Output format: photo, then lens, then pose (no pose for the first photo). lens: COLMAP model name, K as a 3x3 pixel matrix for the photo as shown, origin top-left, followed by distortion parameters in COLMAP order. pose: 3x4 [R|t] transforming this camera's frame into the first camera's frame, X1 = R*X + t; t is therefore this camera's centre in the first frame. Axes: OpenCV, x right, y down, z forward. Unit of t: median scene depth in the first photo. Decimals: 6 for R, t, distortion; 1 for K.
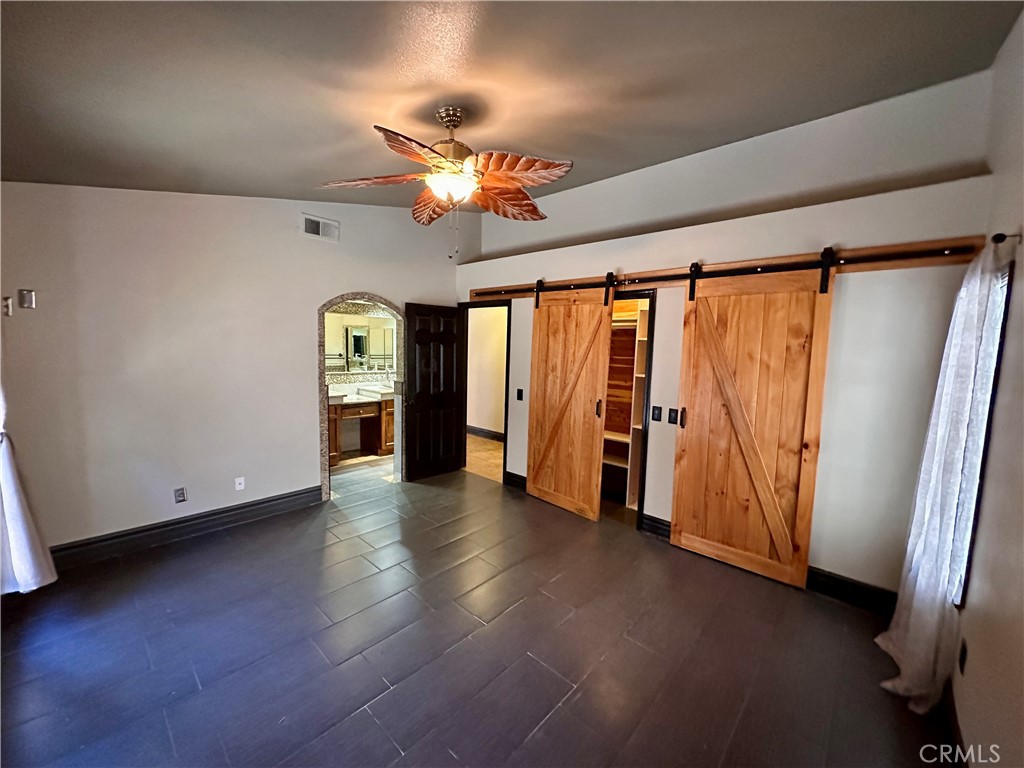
lens RADIAL K [[408.0, 0, 514.5], [0, 408.0, 385.1], [0, 0, 1]] dist [-0.004165, 0.000956]
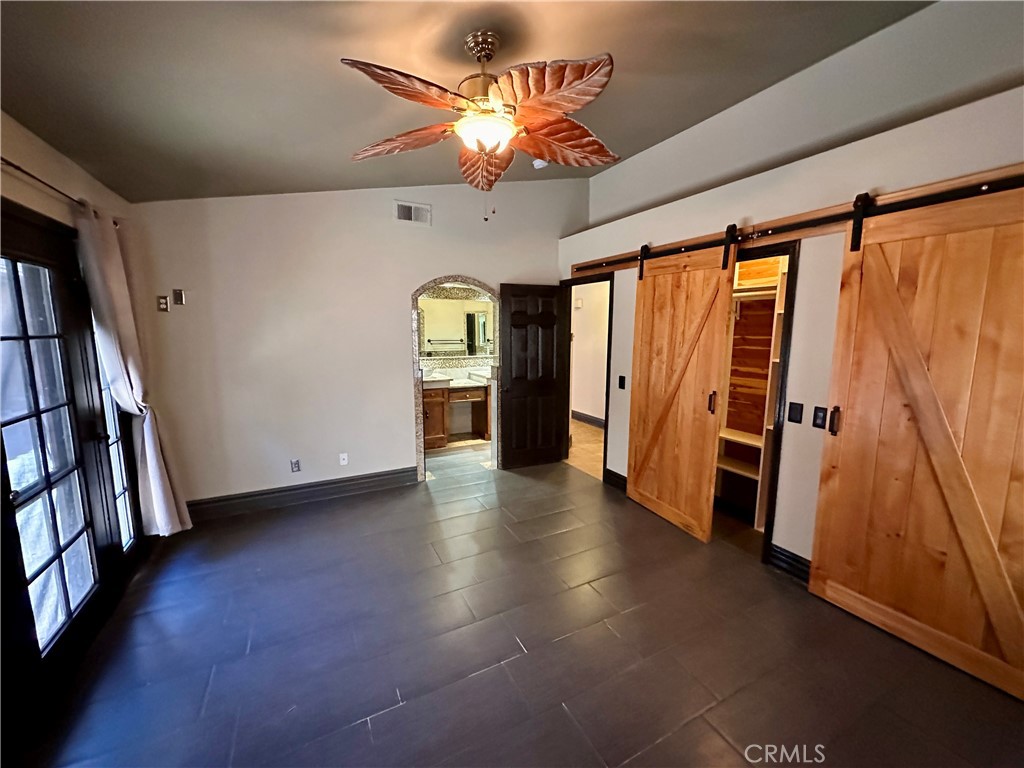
lens RADIAL K [[408.0, 0, 513.5], [0, 408.0, 384.9], [0, 0, 1]] dist [-0.004165, 0.000956]
pose [[0.938049, 0.022377, -0.345779, 0.123386], [-0.009239, 0.999173, 0.039598, -0.004200], [0.346379, -0.033950, 0.937480, 0.137990]]
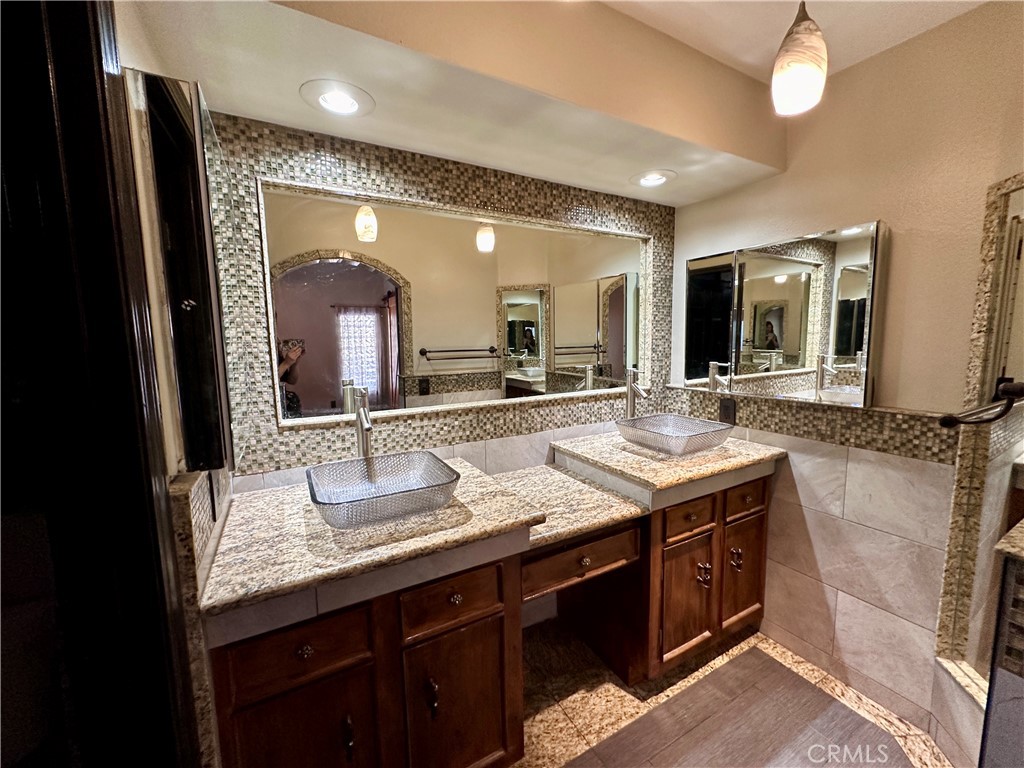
lens RADIAL K [[408.0, 0, 511.0], [0, 408.0, 384.1], [0, 0, 1]] dist [-0.004165, 0.000956]
pose [[0.945319, -0.008576, -0.326035, -0.516141], [0.012342, 0.999879, 0.009483, -0.077480], [0.325914, -0.012988, 0.945310, 1.138218]]
